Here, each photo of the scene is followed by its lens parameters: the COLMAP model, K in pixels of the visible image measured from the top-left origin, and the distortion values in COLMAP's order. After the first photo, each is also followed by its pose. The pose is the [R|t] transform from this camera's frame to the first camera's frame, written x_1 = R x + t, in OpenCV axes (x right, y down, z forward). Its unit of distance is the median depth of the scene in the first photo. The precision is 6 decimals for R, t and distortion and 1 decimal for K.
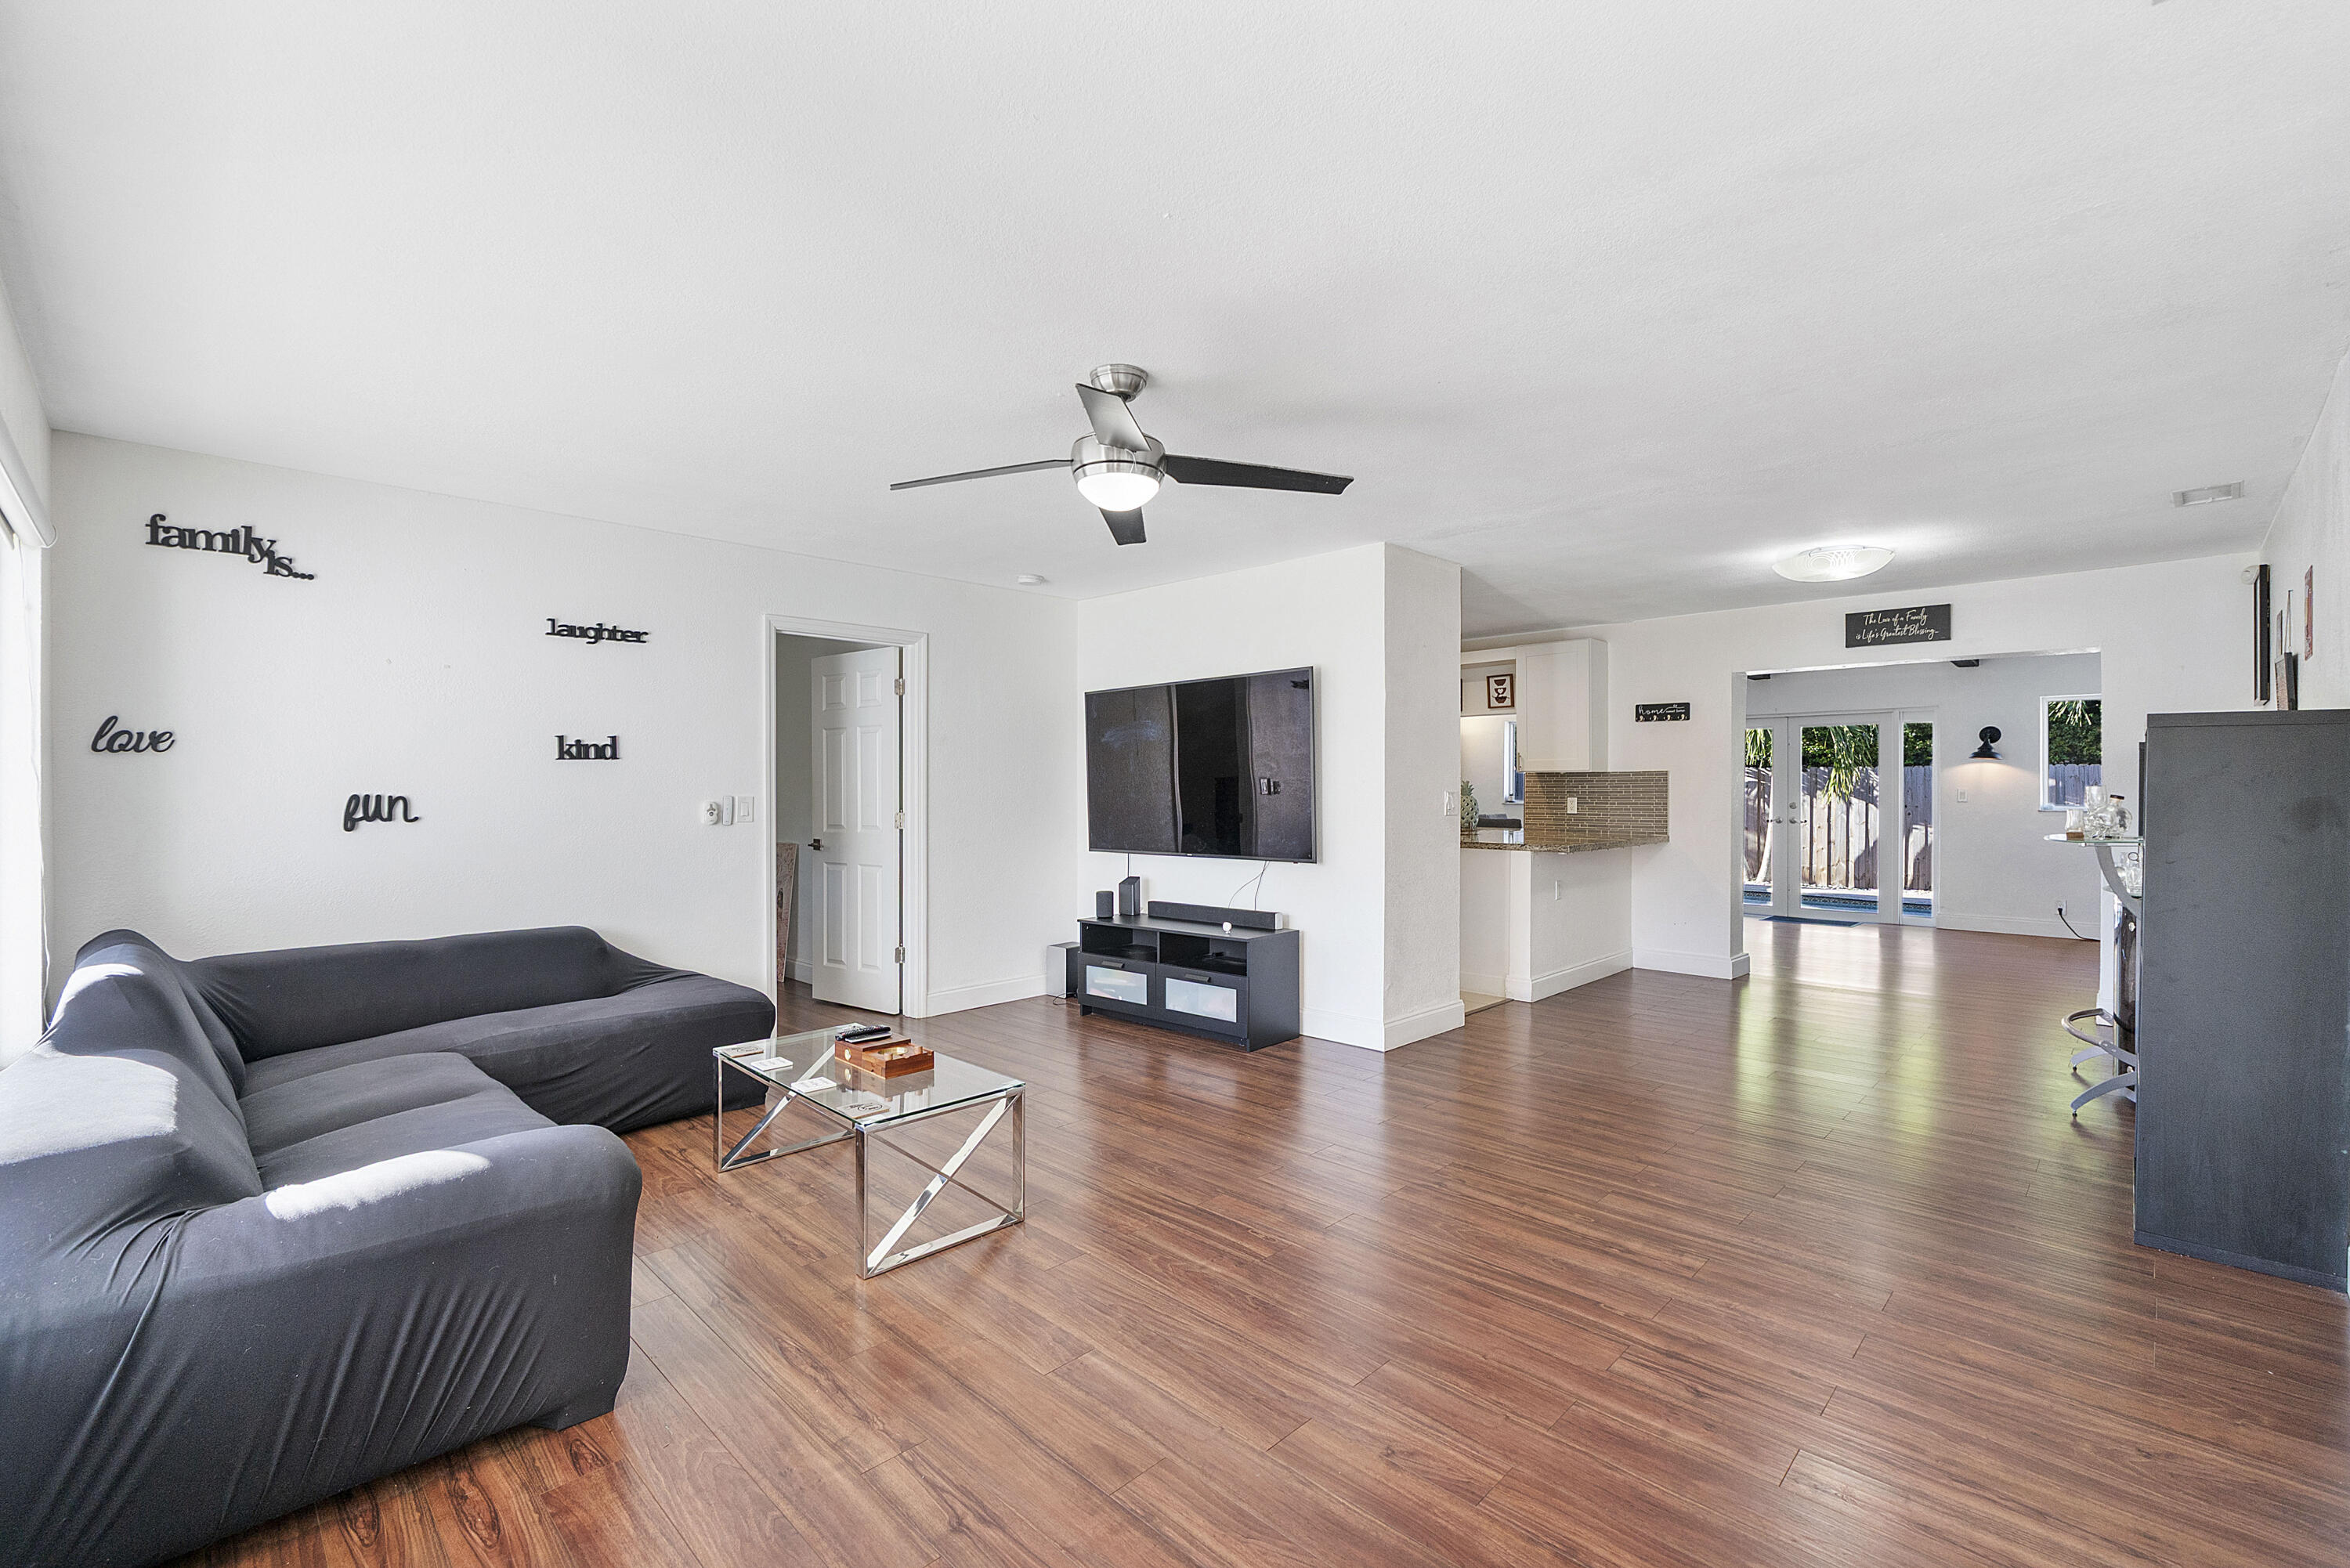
lens RADIAL K [[1014.5, 0, 1175.0], [0, 1014.5, 784.0], [0, 0, 1]] dist [-0.005001, -0.000231]
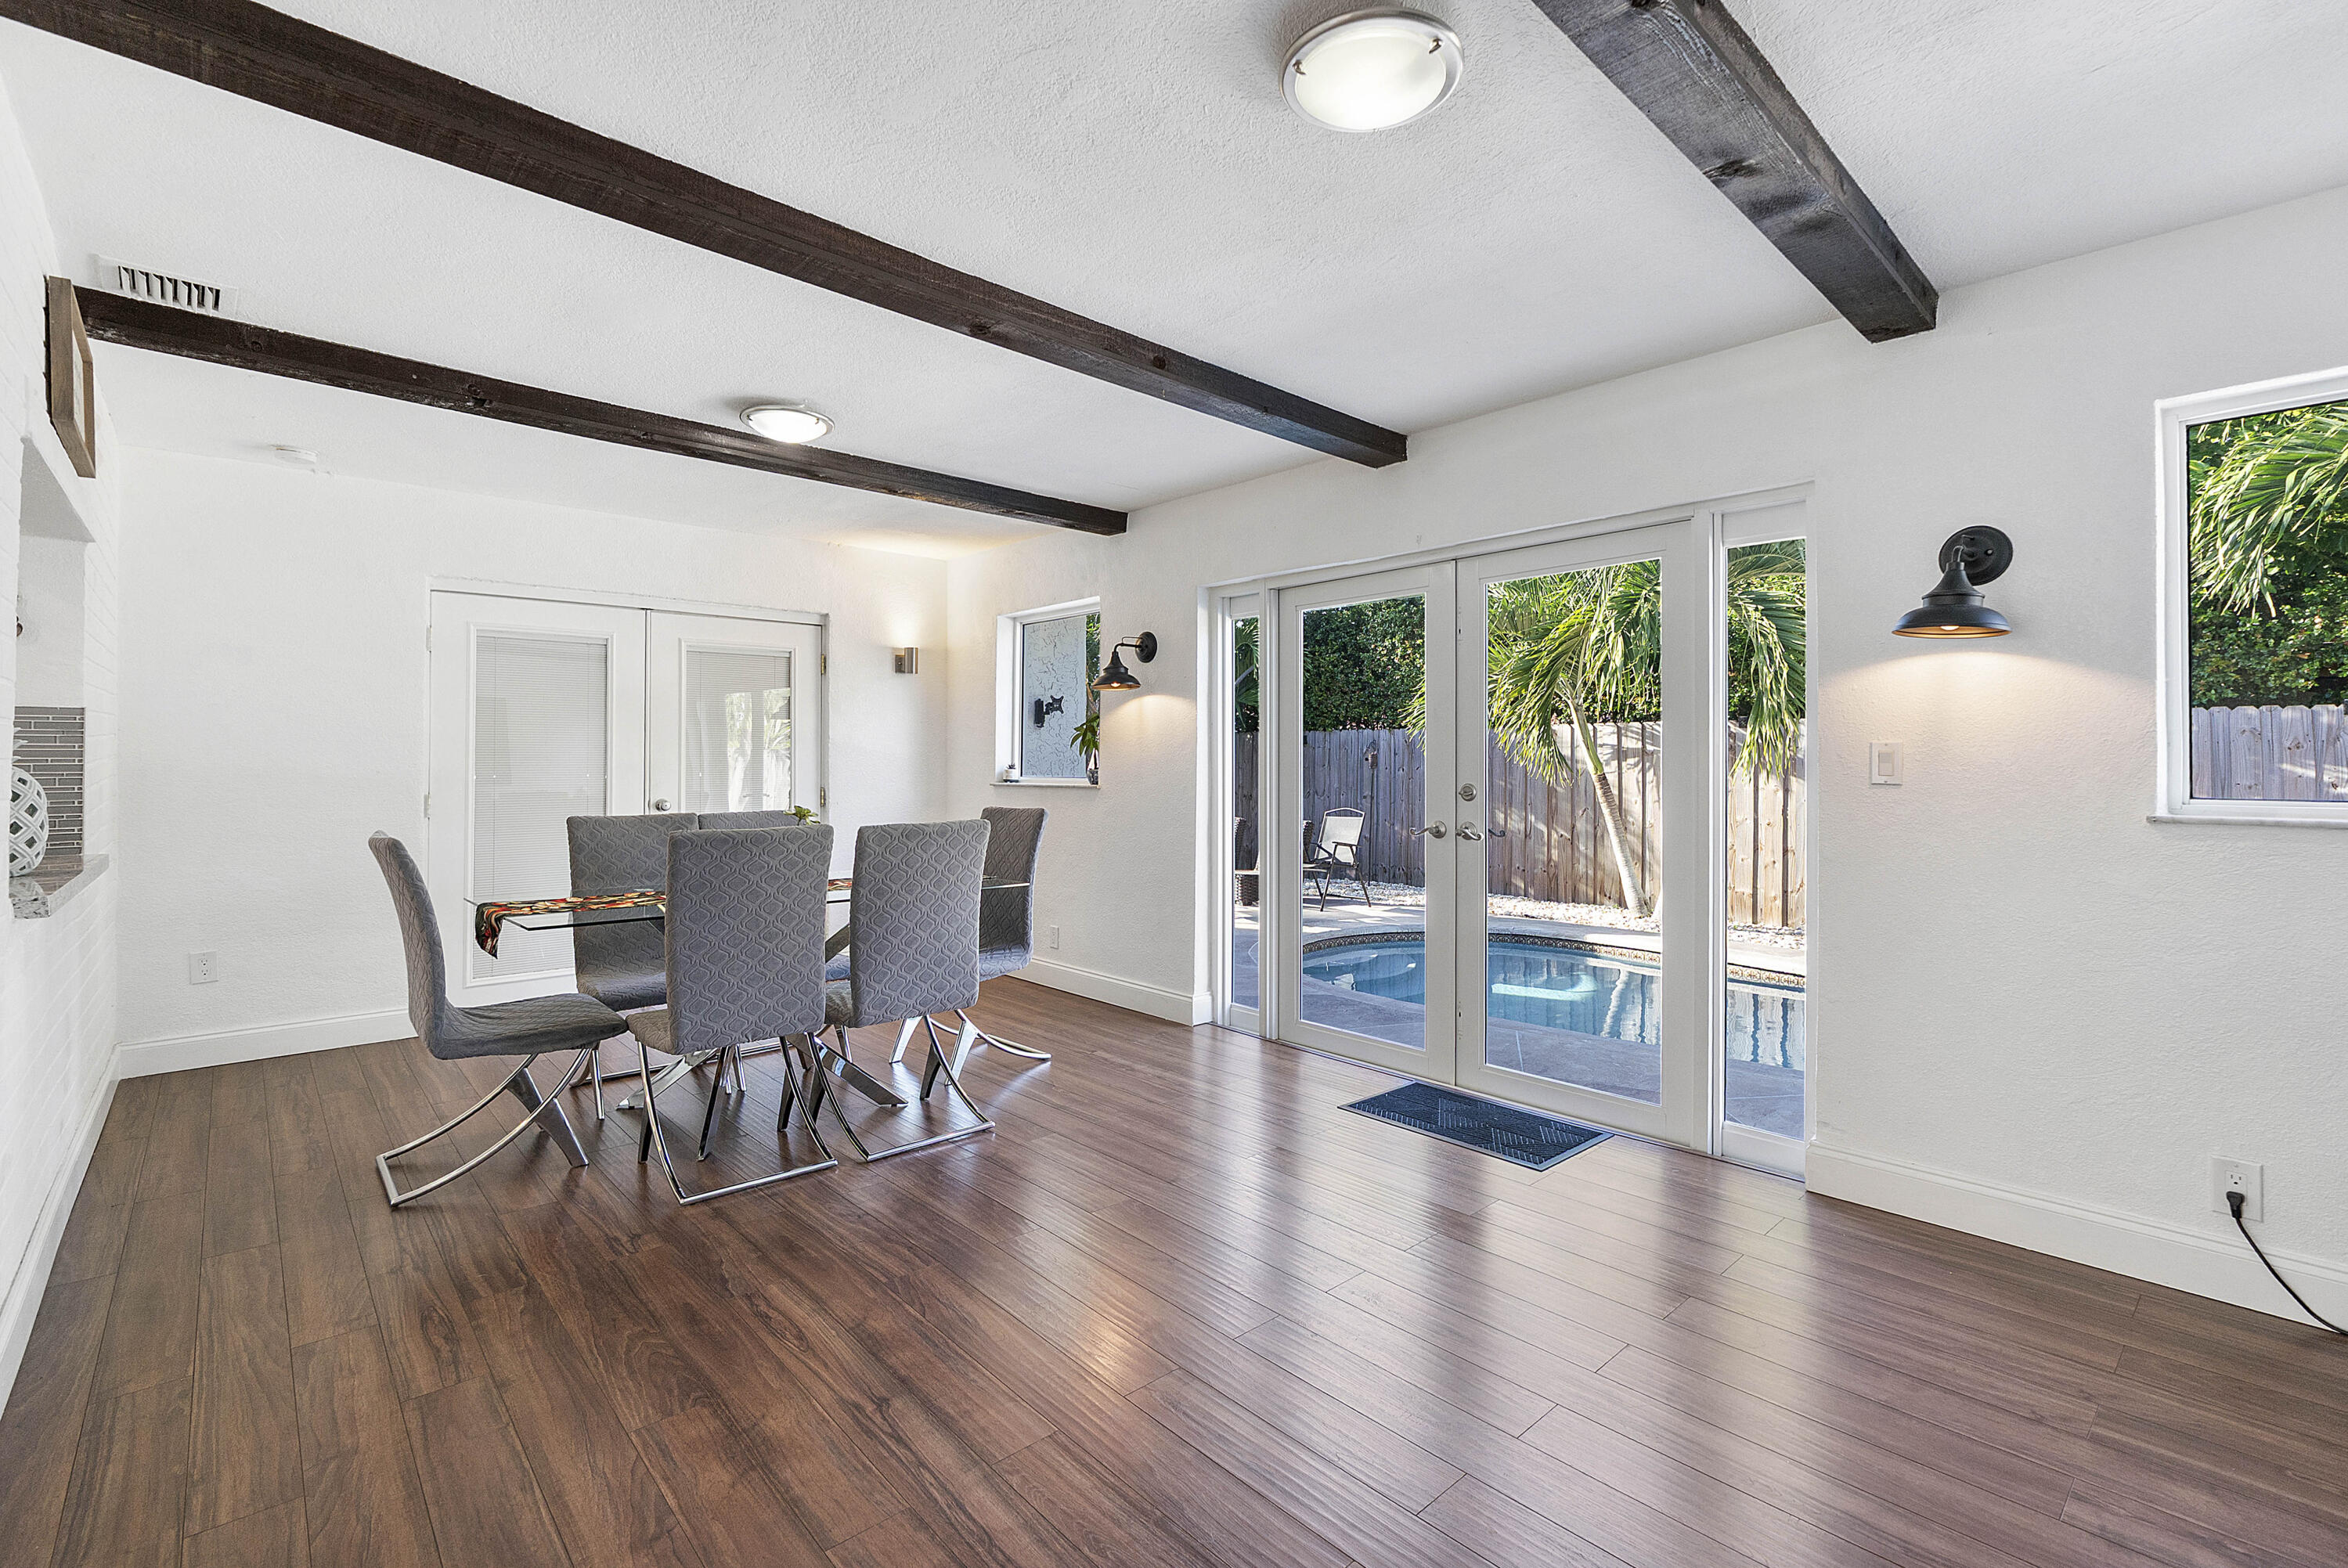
lens RADIAL K [[1038.4, 0, 1171.9], [0, 1038.4, 757.0], [0, 0, 1]] dist [0.001720, 0.000375]
pose [[0.998089, -0.002123, -0.061764, 0.678042], [0.001794, 0.999984, -0.005376, 0.012647], [0.061774, 0.005255, 0.998076, 0.783424]]
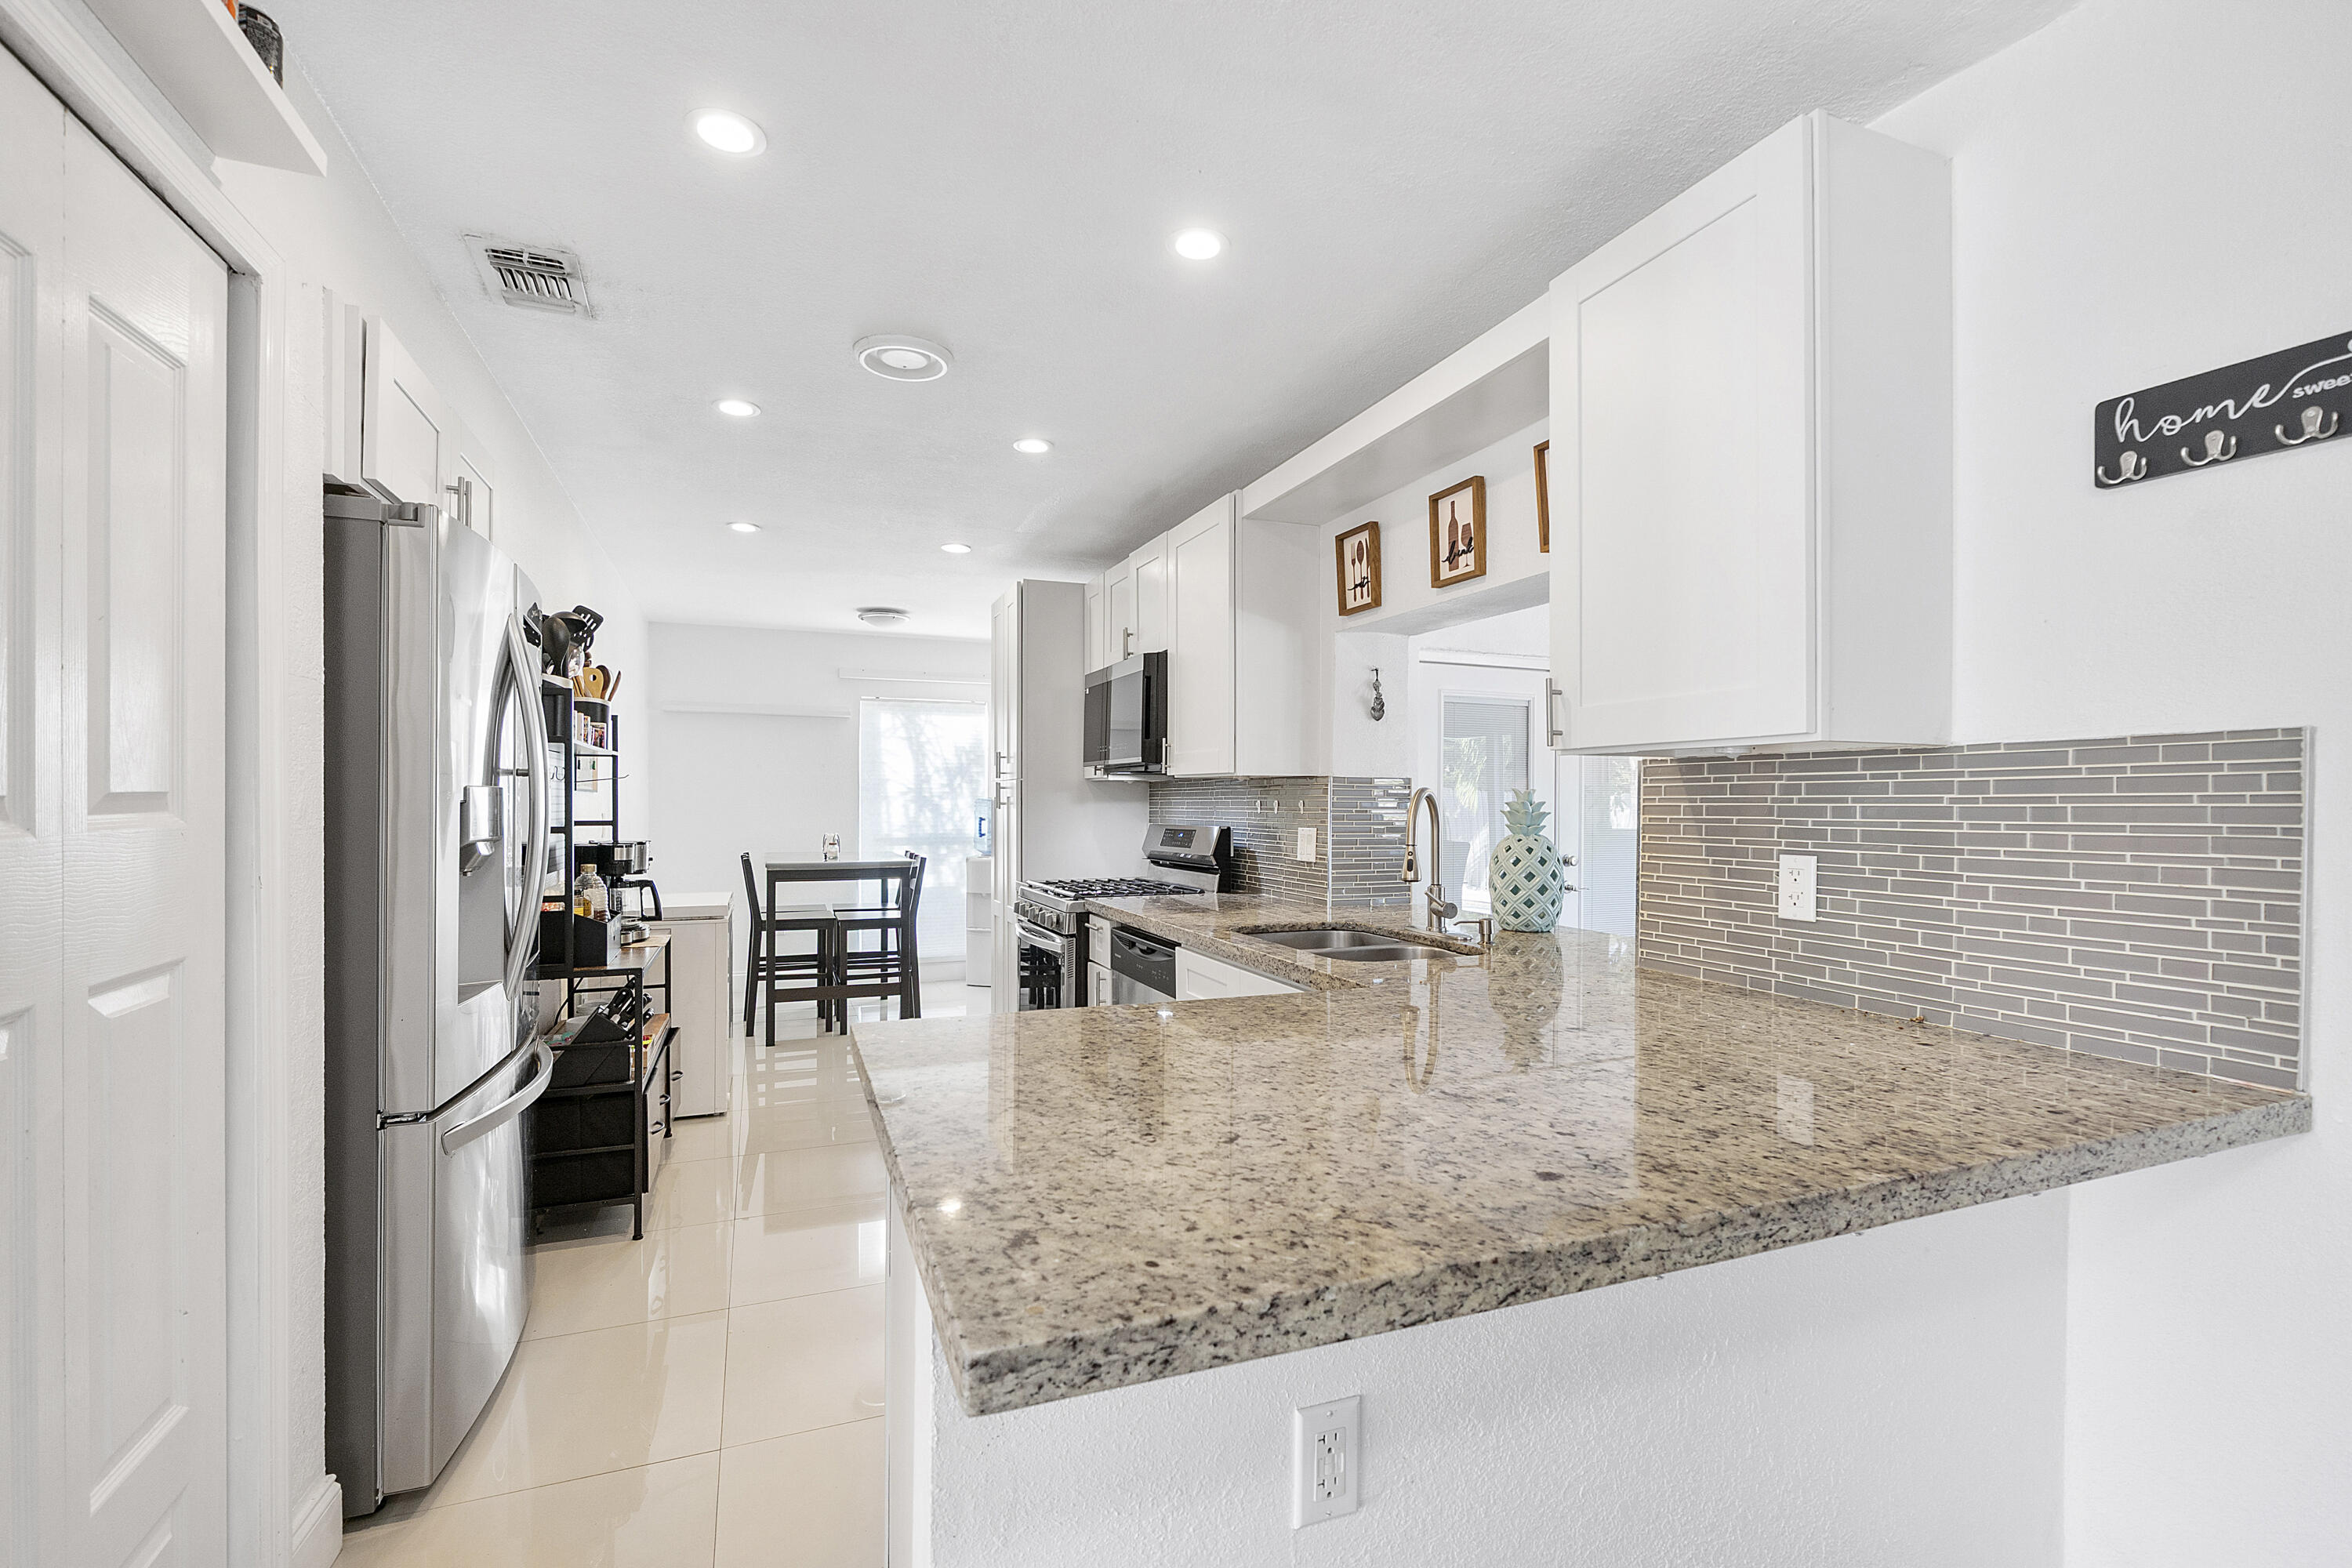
lens RADIAL K [[1039.2, 0, 1184.5], [0, 1039.2, 797.9], [0, 0, 1]] dist [-0.003891, -0.000449]
pose [[0.915827, 0.007160, -0.401508, 0.345438], [-0.008390, 0.999964, -0.001305, 0.000931], [0.401484, 0.004564, 0.915854, 0.687932]]
